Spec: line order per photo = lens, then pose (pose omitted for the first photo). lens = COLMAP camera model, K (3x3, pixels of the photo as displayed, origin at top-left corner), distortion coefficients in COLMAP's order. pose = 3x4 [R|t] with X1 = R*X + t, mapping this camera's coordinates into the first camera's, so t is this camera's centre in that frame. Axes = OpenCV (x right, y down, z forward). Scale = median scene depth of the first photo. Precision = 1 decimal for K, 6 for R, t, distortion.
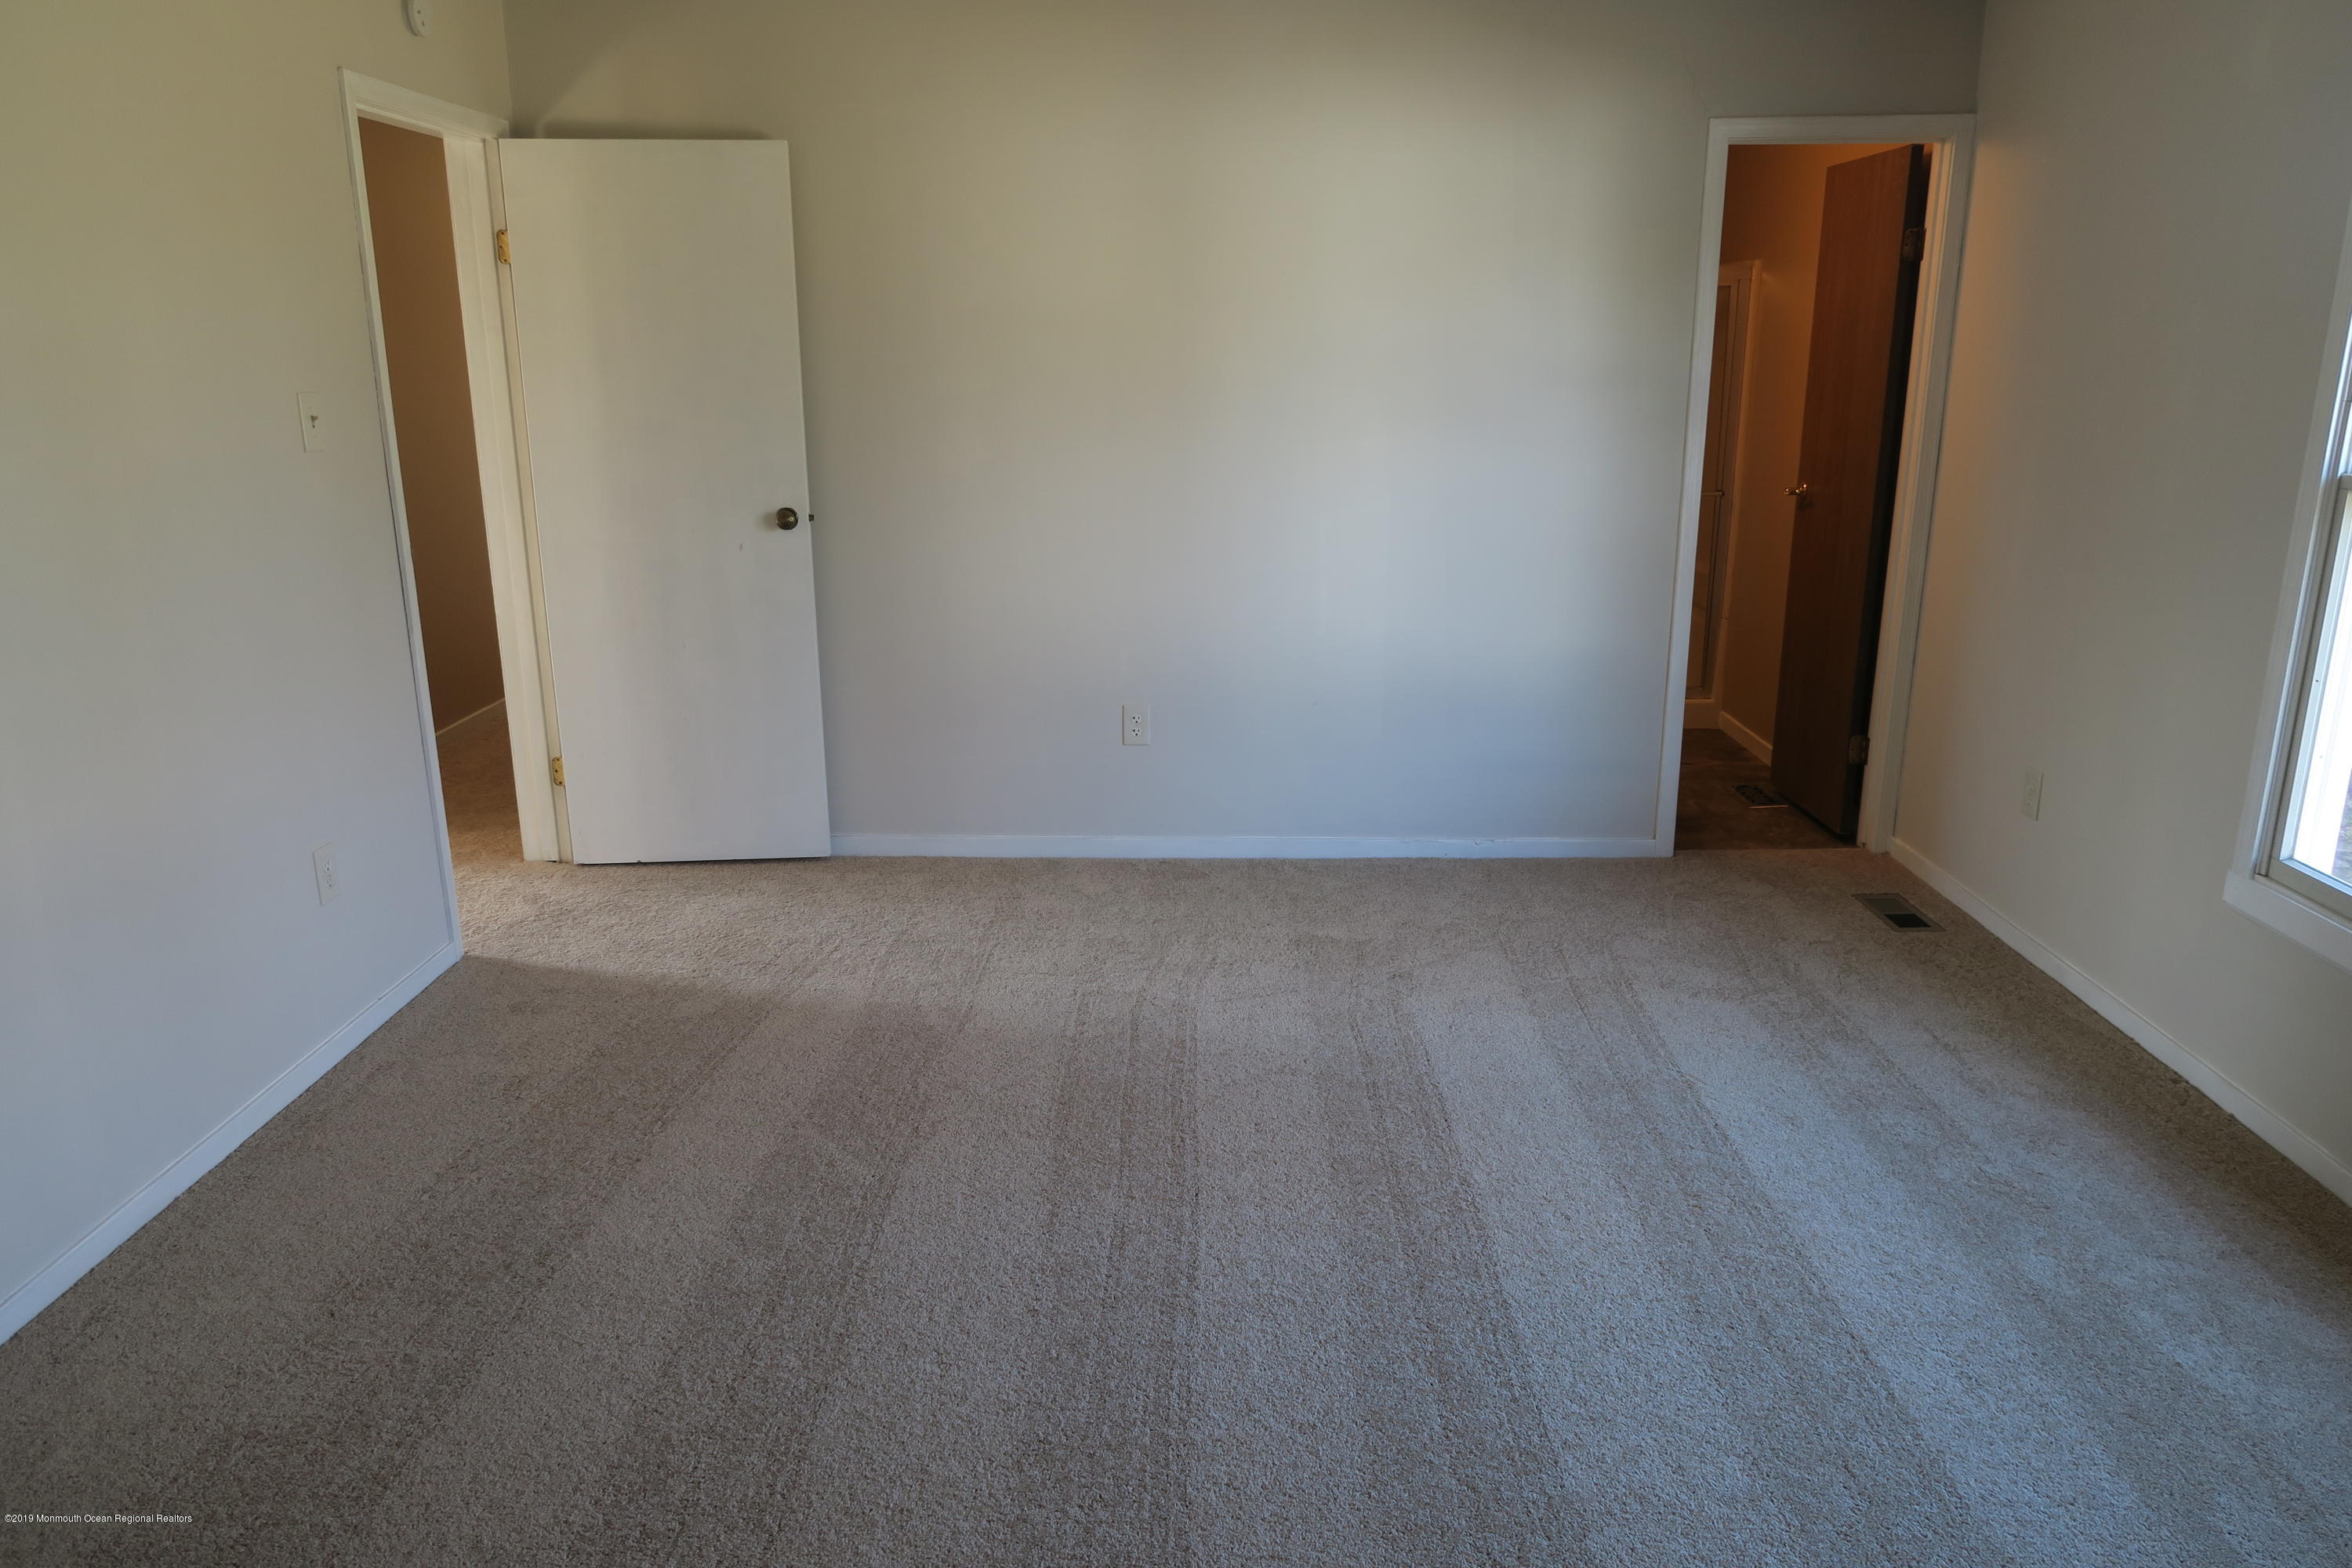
lens RADIAL K [[1603.2, 0, 1174.4], [0, 1603.2, 790.3], [0, 0, 1]] dist [-0.028785, 0.003774]
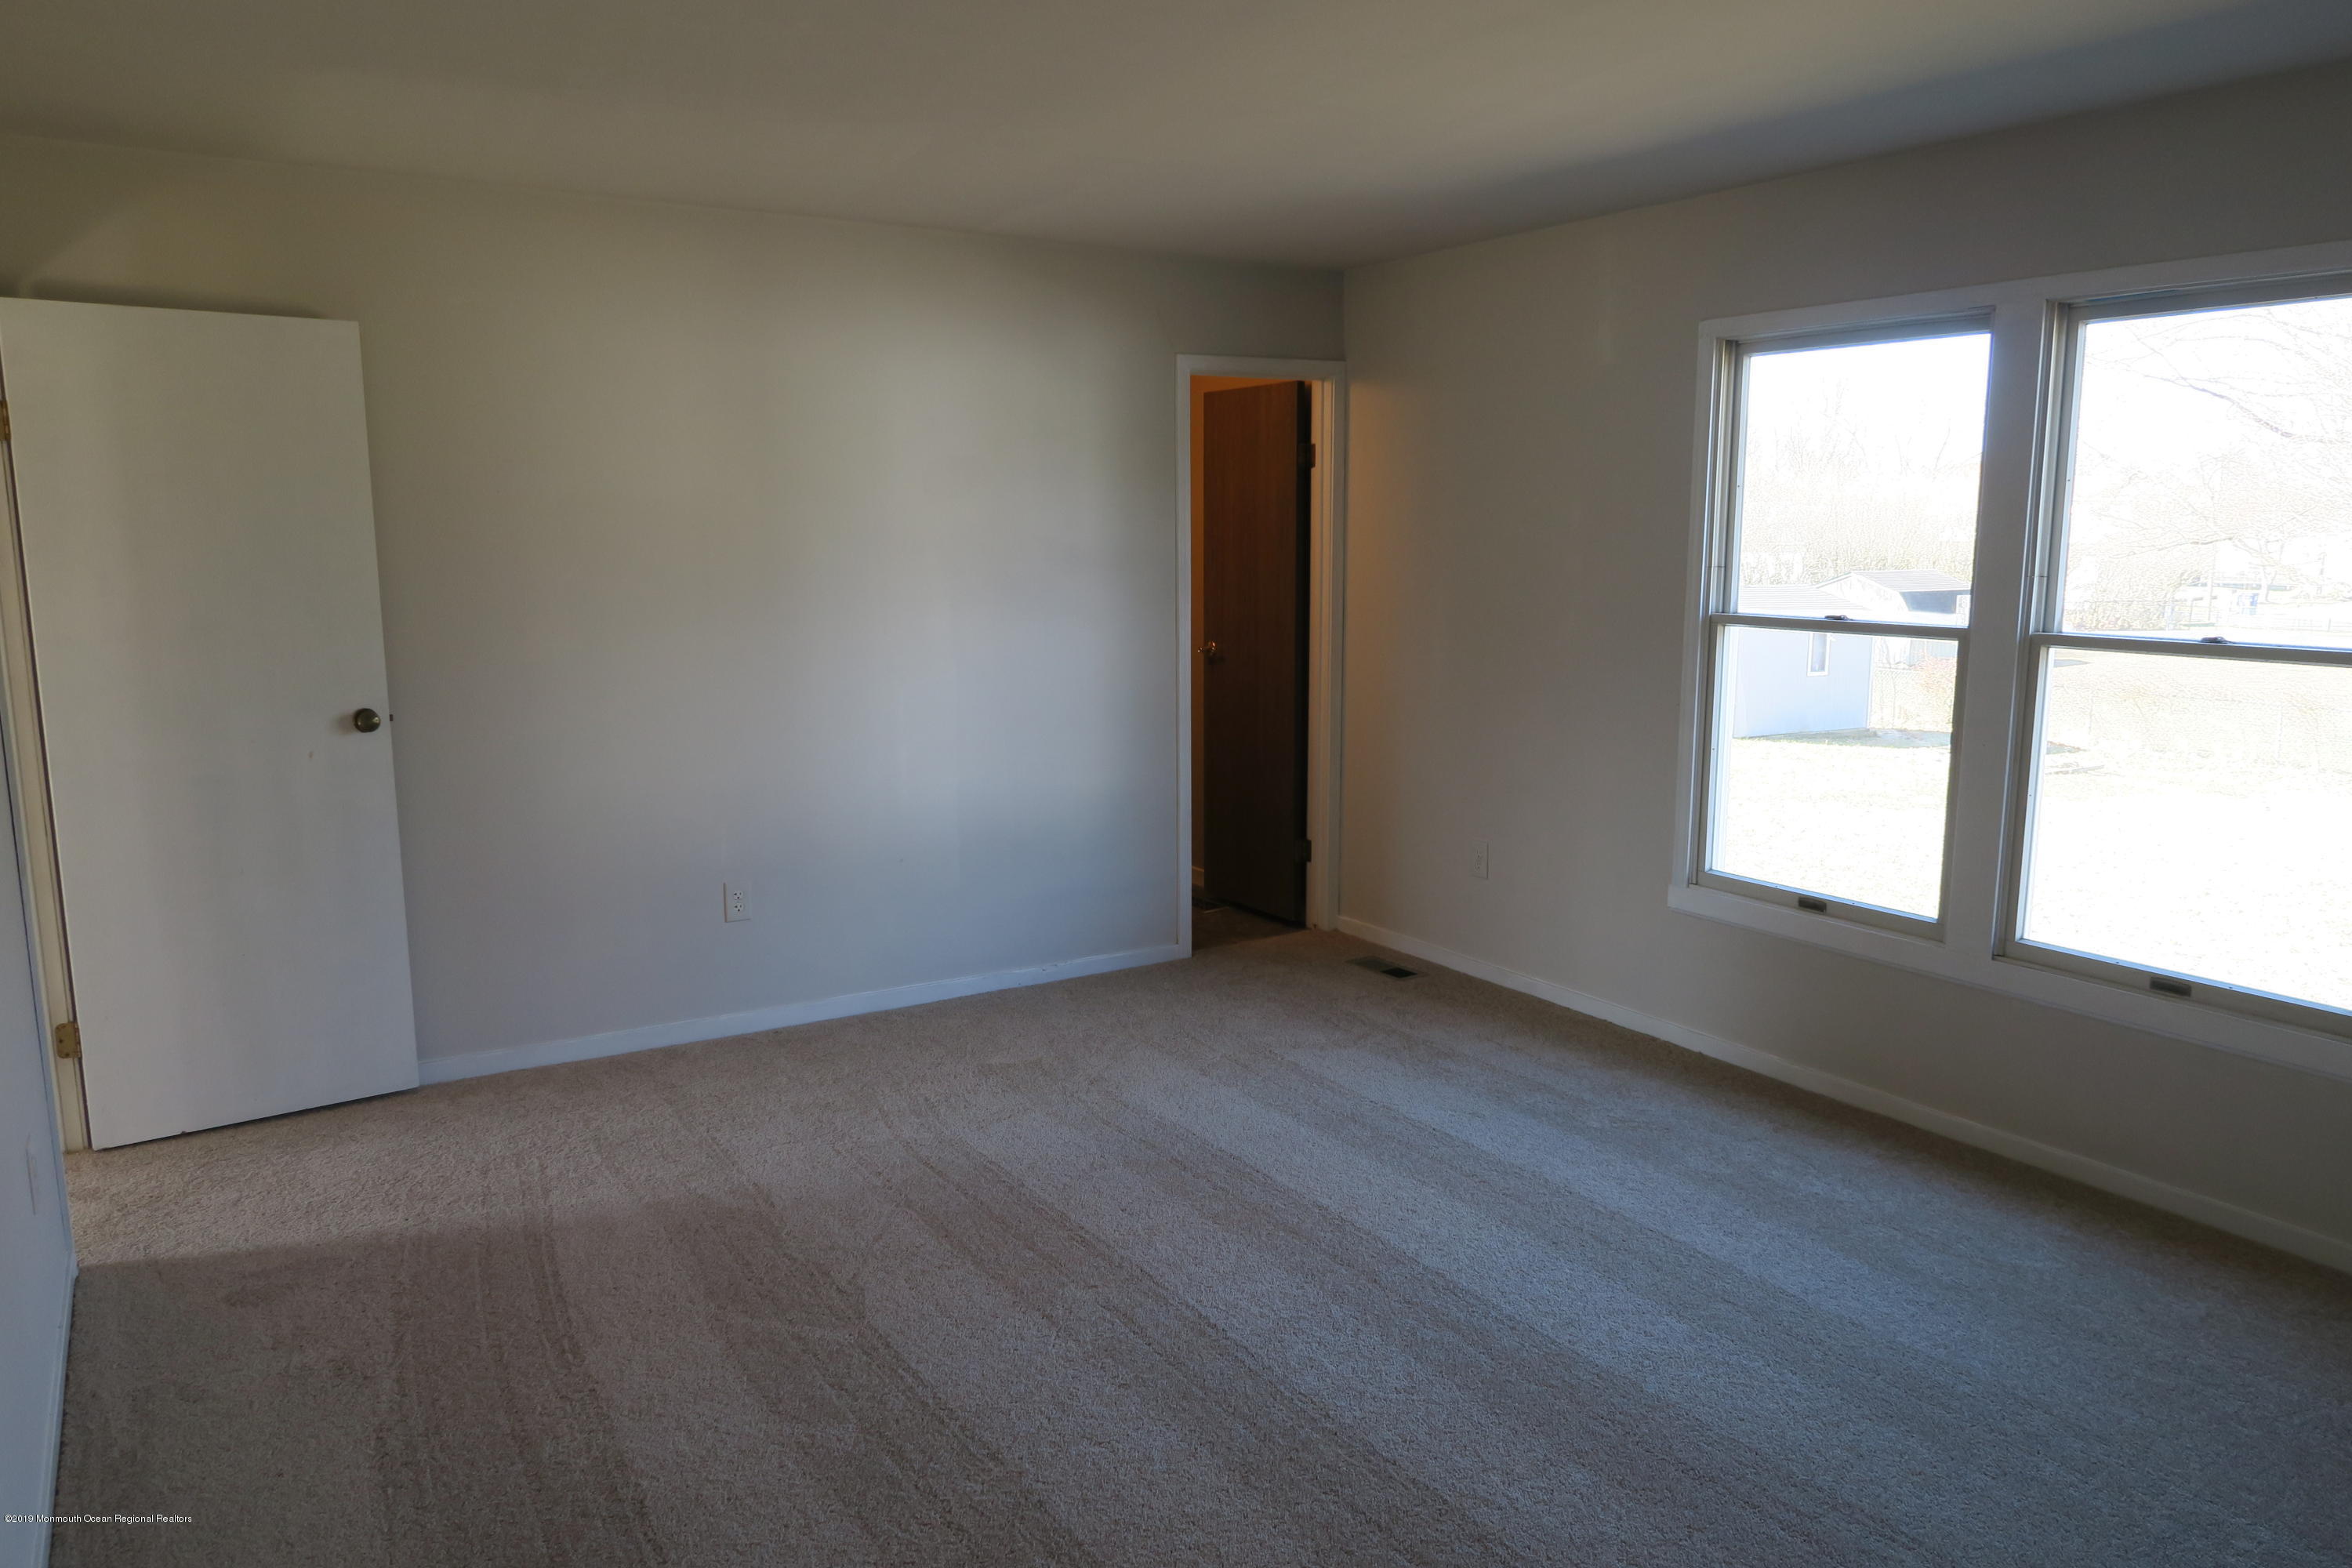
lens RADIAL K [[1603.2, 0, 1174.4], [0, 1603.2, 790.3], [0, 0, 1]] dist [-0.028785, 0.003774]
pose [[0.839230, -0.086195, 0.536901, -0.364516], [0.145502, 0.986950, -0.068987, 0.000010], [-0.523948, 0.136016, 0.840820, -0.003938]]
